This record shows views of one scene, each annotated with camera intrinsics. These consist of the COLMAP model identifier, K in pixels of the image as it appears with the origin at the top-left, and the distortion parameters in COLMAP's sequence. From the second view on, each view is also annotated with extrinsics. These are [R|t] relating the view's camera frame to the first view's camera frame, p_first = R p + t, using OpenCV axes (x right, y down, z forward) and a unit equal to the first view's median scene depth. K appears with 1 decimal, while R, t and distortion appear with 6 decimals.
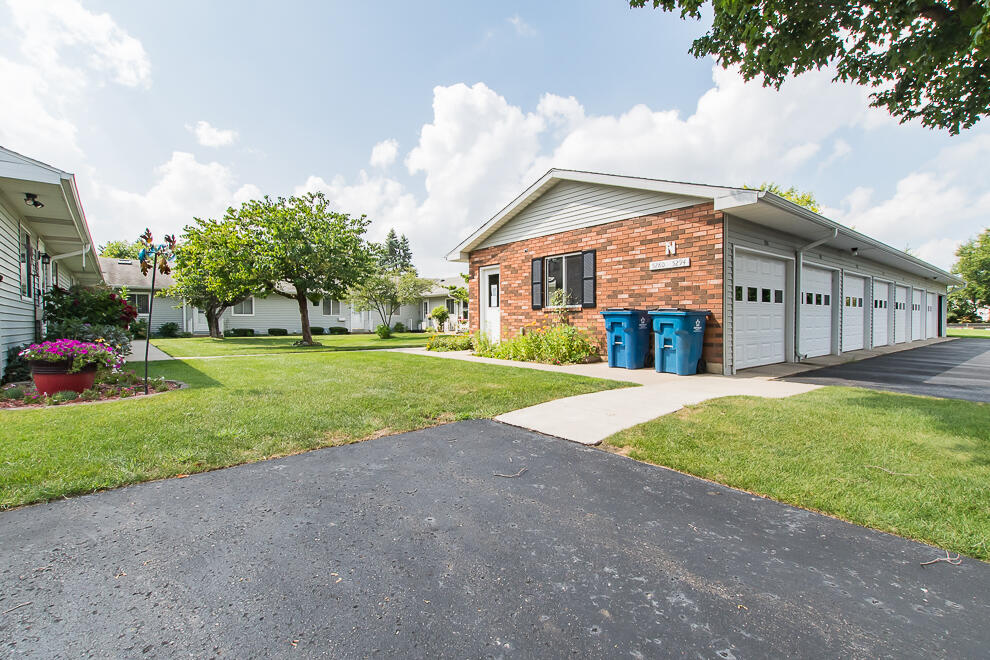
lens RADIAL K [[466.3, 0, 497.8], [0, 466.3, 331.9], [0, 0, 1]] dist [0.003240, 0.000098]
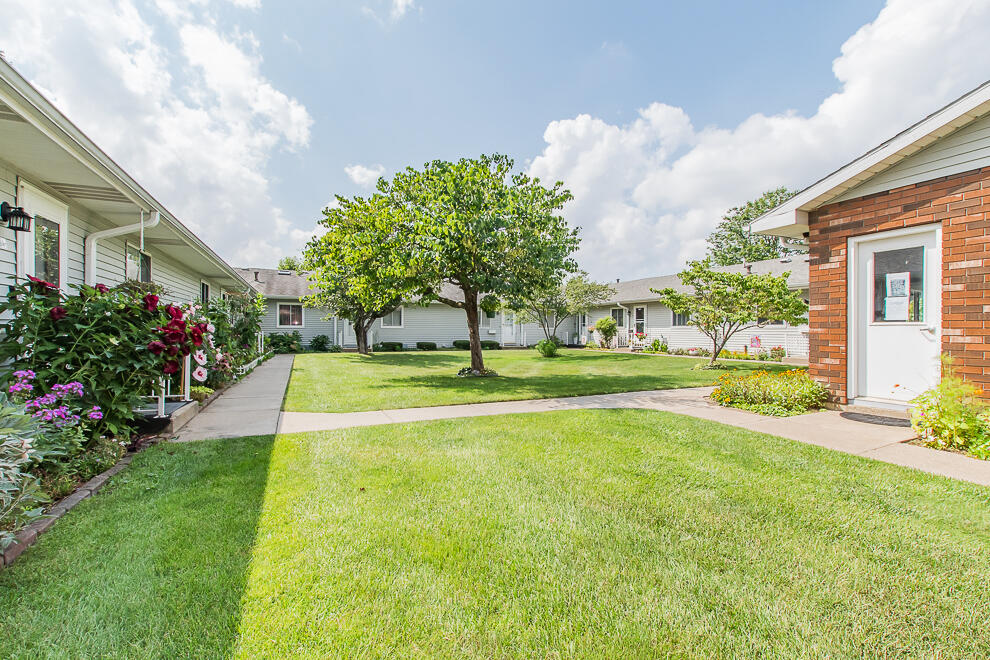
lens RADIAL K [[424.9, 0, 495.2], [0, 424.9, 328.6], [0, 0, 1]] dist [-0.000036, -0.002089]
pose [[0.967223, 0.006294, -0.253849, -0.153945], [-0.012889, 0.999621, -0.024326, -0.017030], [0.253599, 0.026801, 0.966938, 0.273377]]
